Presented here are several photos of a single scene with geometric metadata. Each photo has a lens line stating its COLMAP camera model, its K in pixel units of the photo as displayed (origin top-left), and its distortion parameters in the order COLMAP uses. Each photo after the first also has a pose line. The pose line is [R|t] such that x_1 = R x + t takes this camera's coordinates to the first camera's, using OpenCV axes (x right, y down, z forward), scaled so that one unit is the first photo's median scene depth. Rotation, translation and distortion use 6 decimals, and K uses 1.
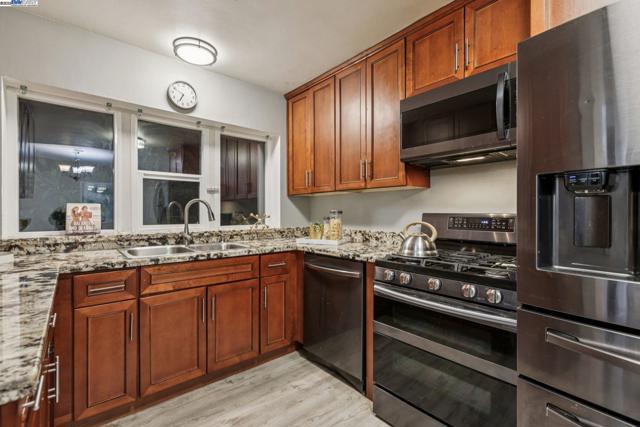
lens RADIAL K [[286.0, 0, 321.4], [0, 286.0, 214.7], [0, 0, 1]] dist [0.003368, 0.000572]
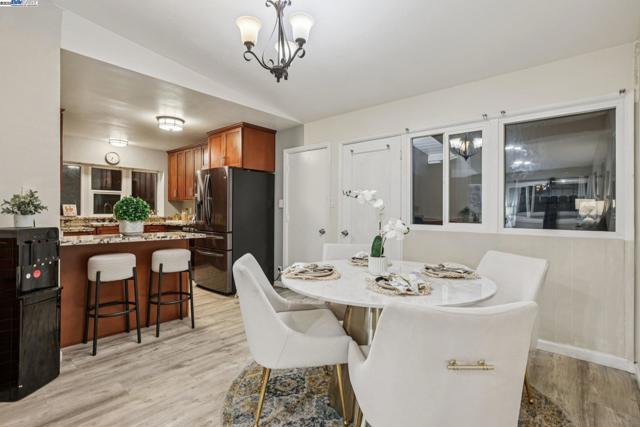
lens RADIAL K [[307.5, 0, 320.0], [0, 307.5, 213.5], [0, 0, 1]] dist [-0.000038, -0.000034]
pose [[0.987197, 0.005166, 0.159424, 0.839939], [-0.005755, 0.999978, 0.003235, 0.015817], [-0.159404, -0.004111, 0.987205, -1.865017]]
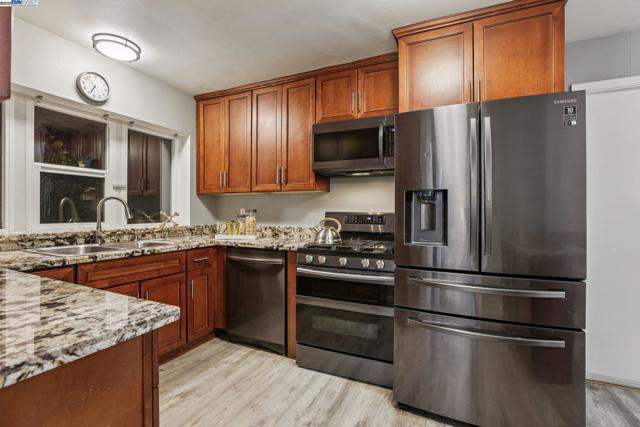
lens RADIAL K [[295.1, 0, 319.6], [0, 295.1, 216.1], [0, 0, 1]] dist [-0.056429, 0.023250]
pose [[0.911803, -0.001117, 0.410626, -0.207816], [-0.003187, 0.999947, 0.009798, 0.000603], [-0.410615, -0.010242, 0.911751, -0.192722]]
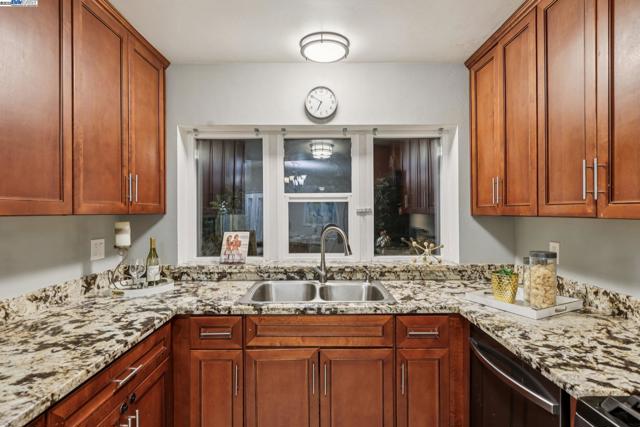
lens RADIAL K [[342.0, 0, 321.6], [0, 342.0, 212.1], [0, 0, 1]] dist [0.001585, 0.000552]
pose [[0.756667, -0.000689, -0.653800, 0.185903], [0.000518, 1.000000, -0.000454, -0.104000], [0.653800, 0.000005, 0.756667, 0.263947]]
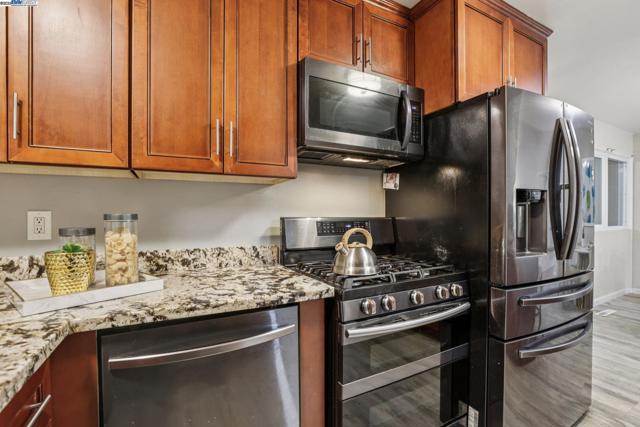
lens RADIAL K [[295.1, 0, 319.6], [0, 295.1, 216.1], [0, 0, 1]] dist [-0.056429, 0.023250]
pose [[0.235682, -0.004123, 0.971822, -0.360508], [0.007810, 0.999967, 0.002349, -0.009302], [-0.971799, 0.007037, 0.235706, 0.701381]]
